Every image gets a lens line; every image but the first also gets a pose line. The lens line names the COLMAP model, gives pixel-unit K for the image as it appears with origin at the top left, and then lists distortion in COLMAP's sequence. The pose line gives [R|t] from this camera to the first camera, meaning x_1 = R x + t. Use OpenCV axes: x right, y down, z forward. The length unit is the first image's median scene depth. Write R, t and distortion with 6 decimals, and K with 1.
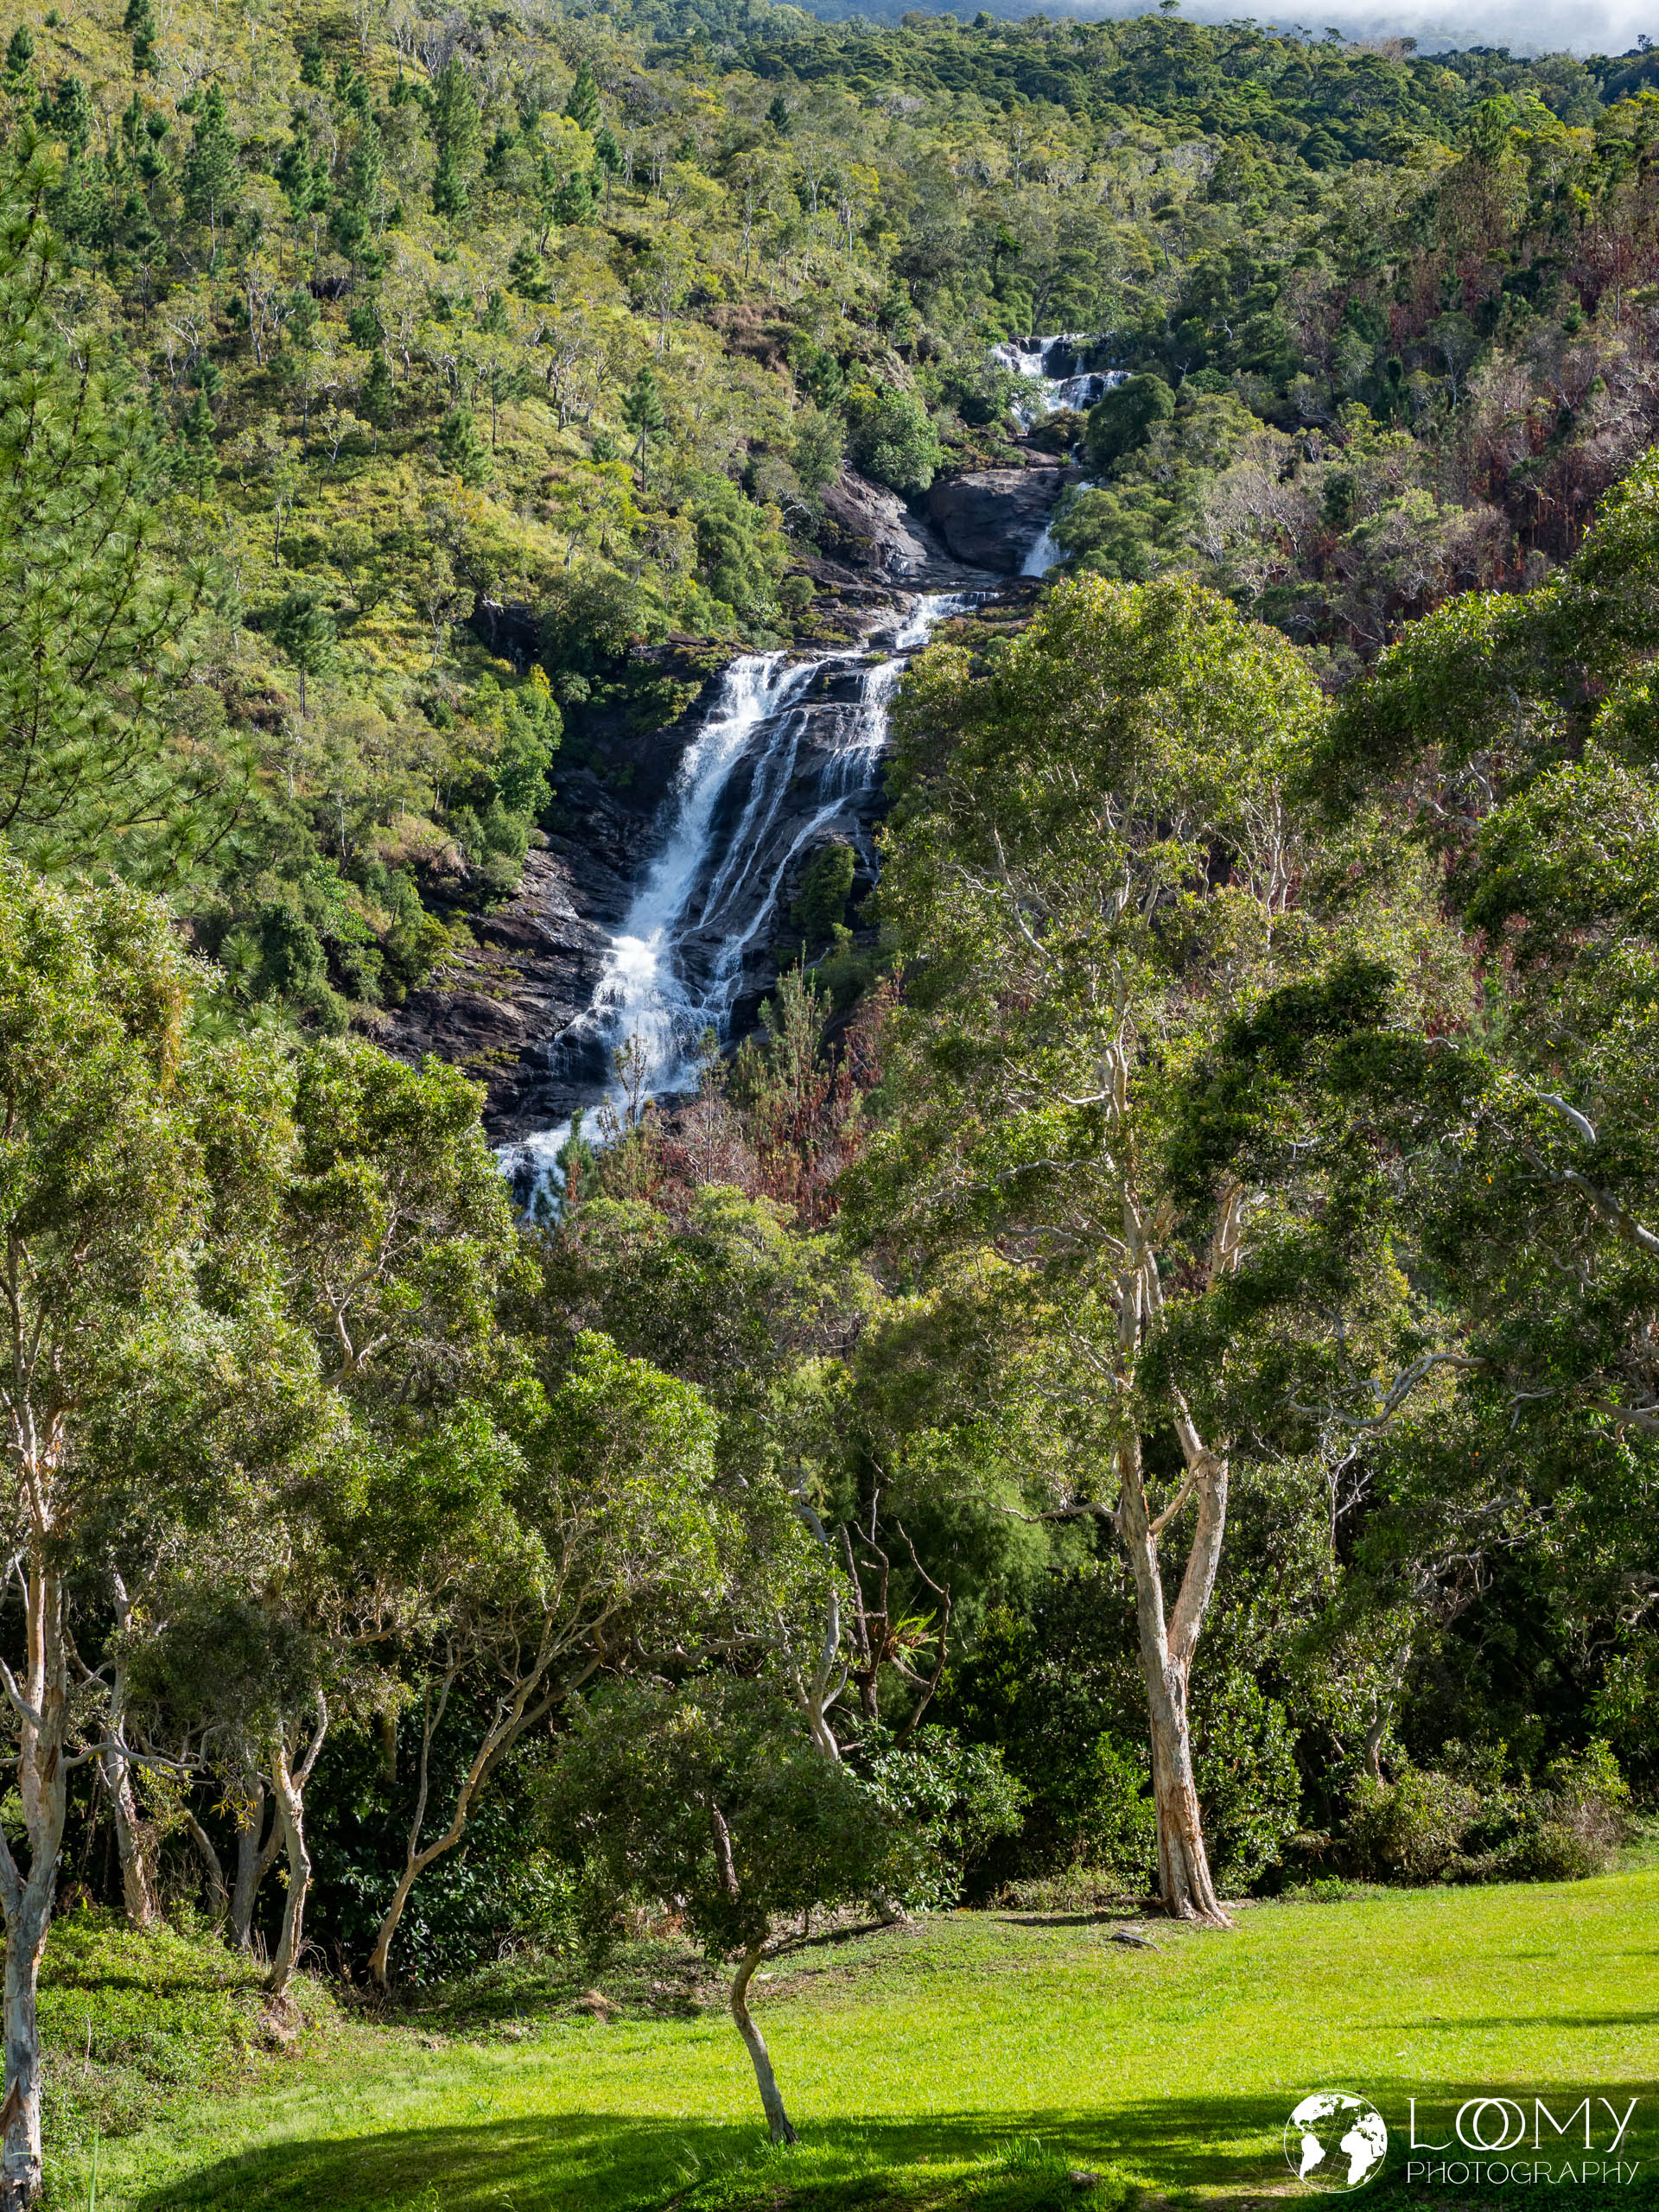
lens RADIAL K [[5312.1, 0, 829.5], [0, 5312.1, 1106.0], [0, 0, 1]] dist [-0.030901, -0.157420]
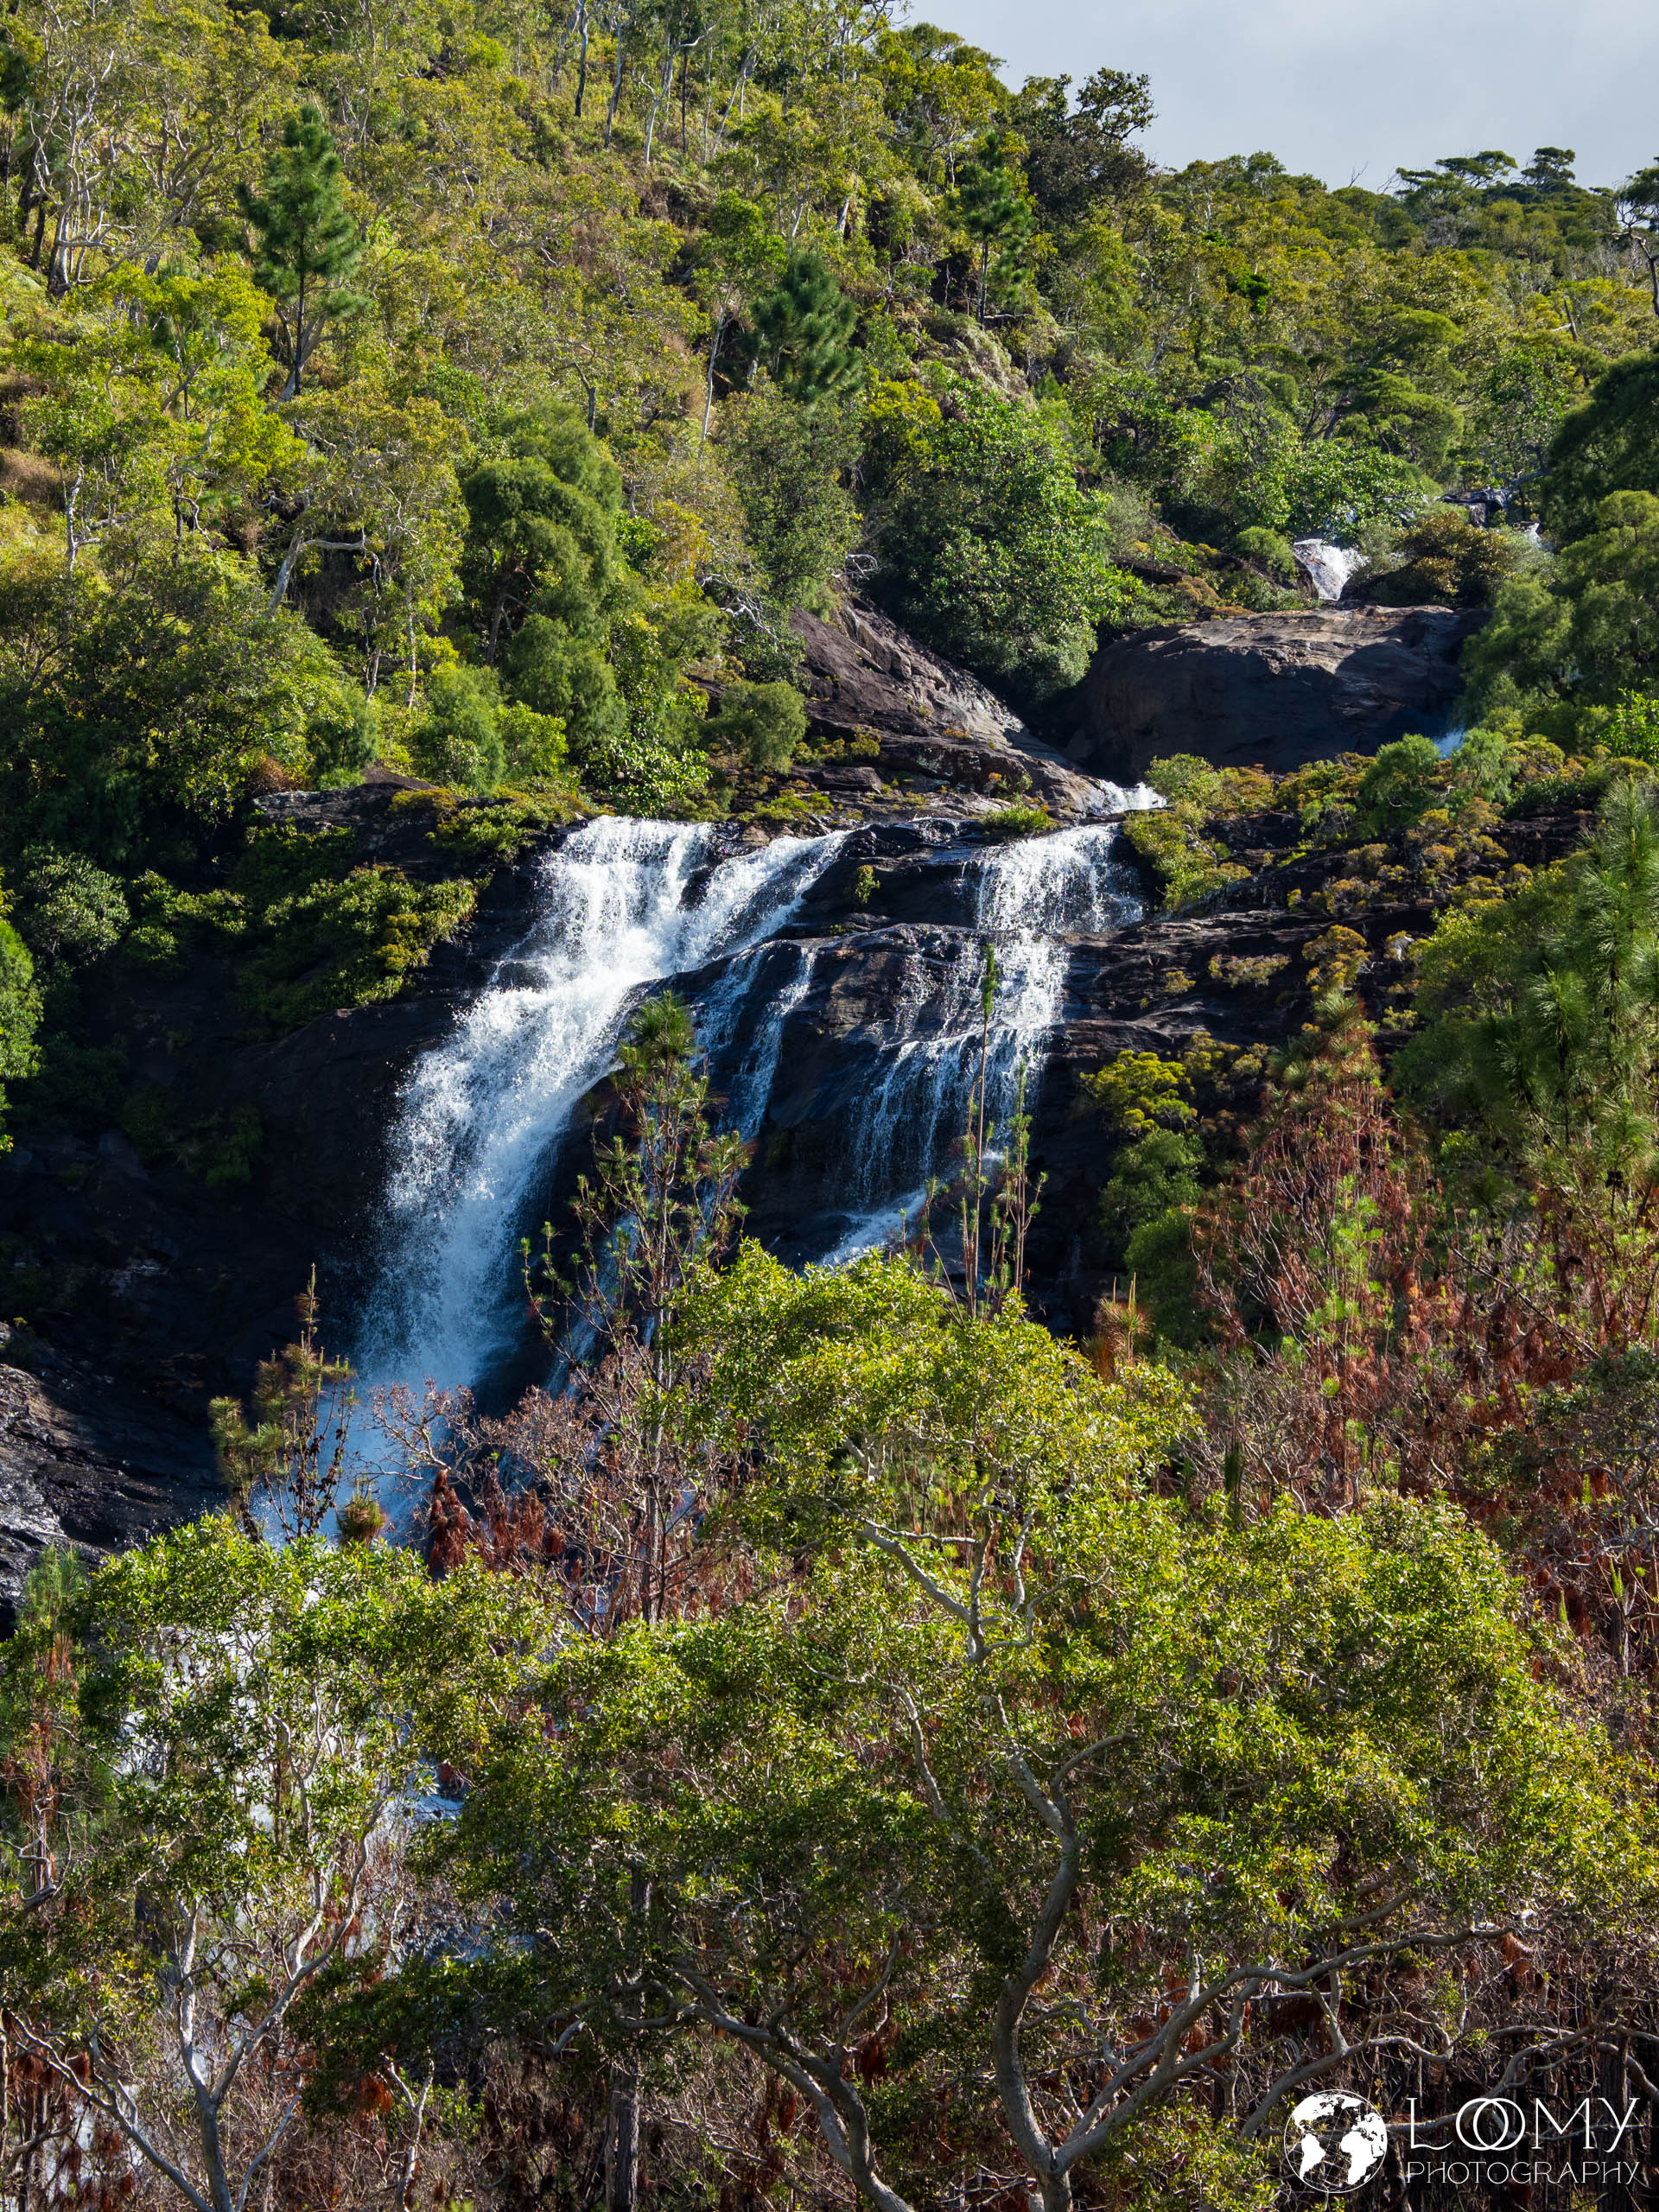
lens RADIAL K [[11725.9, 0, 829.5], [0, 11725.9, 1106.0], [0, 0, 1]] dist [0.115307, 0.863074]
pose [[0.999727, 0.017395, 0.015622, -0.013534], [-0.014931, 0.989180, -0.145948, 0.036730], [-0.017992, 0.145674, 0.989169, 0.298921]]
